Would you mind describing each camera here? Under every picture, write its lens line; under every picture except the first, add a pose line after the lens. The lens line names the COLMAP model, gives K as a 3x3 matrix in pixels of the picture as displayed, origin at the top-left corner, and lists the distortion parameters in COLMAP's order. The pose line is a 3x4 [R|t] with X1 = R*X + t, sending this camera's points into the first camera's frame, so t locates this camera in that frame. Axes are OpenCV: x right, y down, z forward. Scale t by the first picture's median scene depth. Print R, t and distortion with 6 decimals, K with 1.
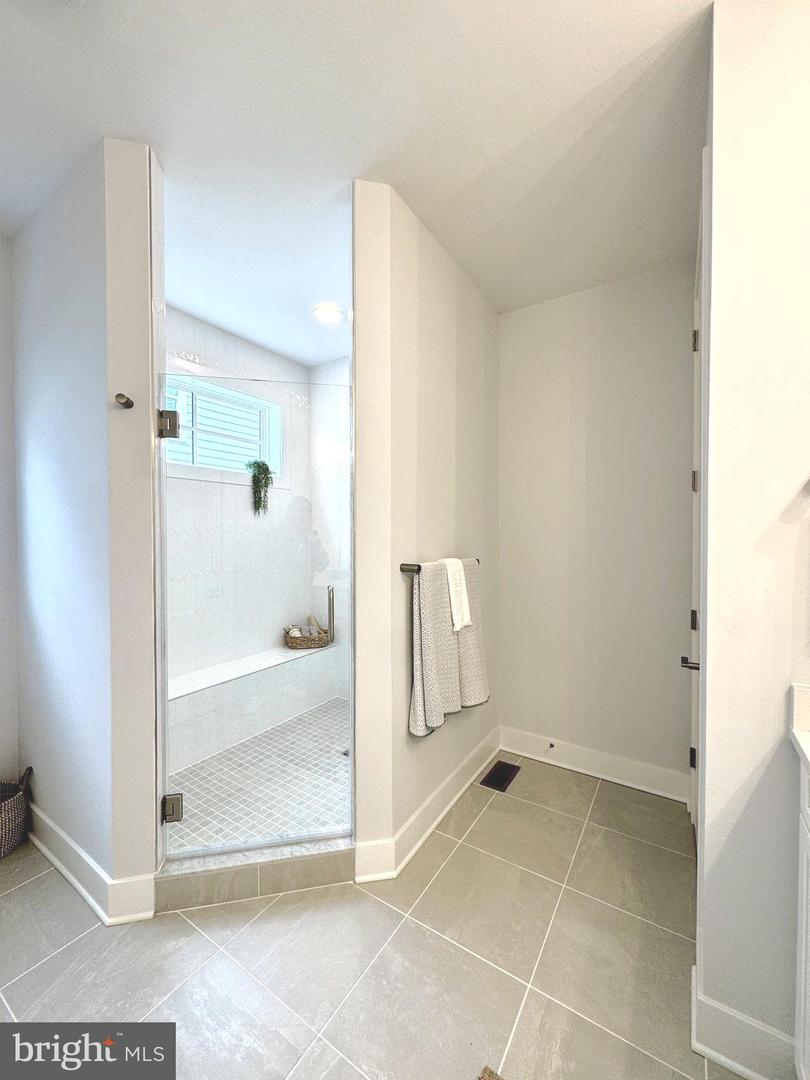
lens RADIAL K [[431.0, 0, 406.0], [0, 431.0, 536.7], [0, 0, 1]] dist [-0.003332, 0.000270]
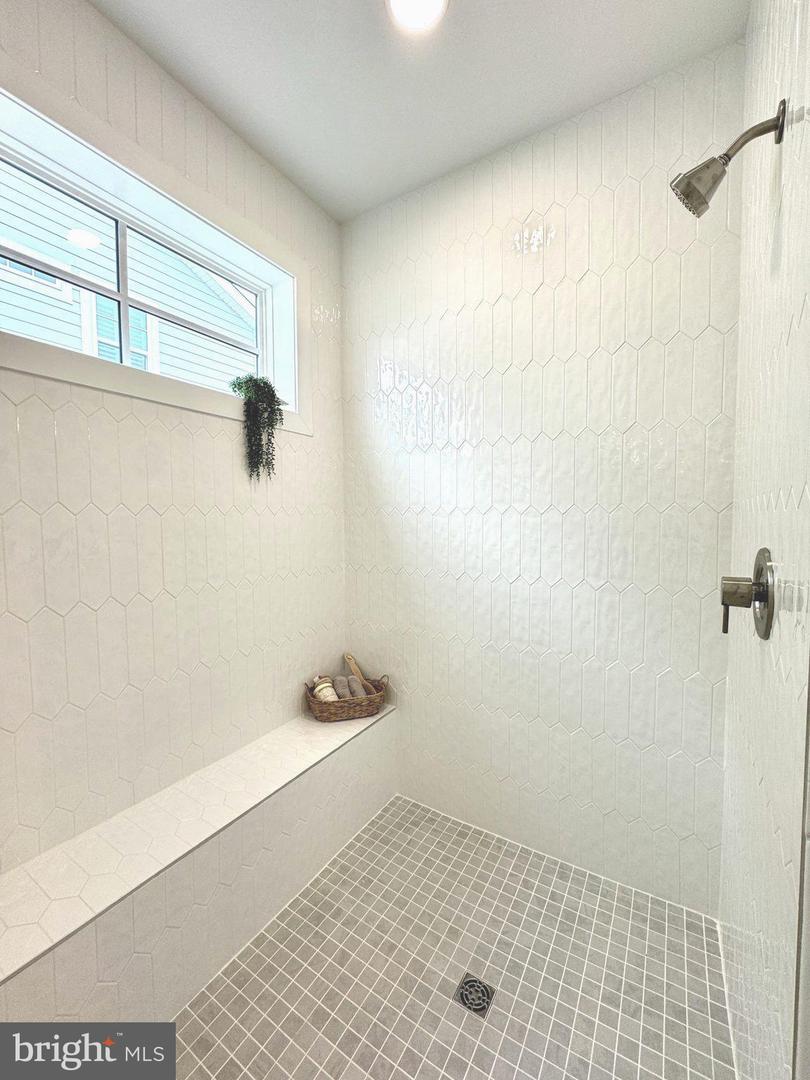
lens RADIAL K [[431.0, 0, 407.3], [0, 431.0, 541.8], [0, 0, 1]] dist [-0.003332, 0.000270]
pose [[0.999792, -0.005108, 0.019746, -0.167323], [0.004393, 0.999339, 0.036098, 0.007361], [-0.019917, -0.036004, 0.999153, 0.460868]]
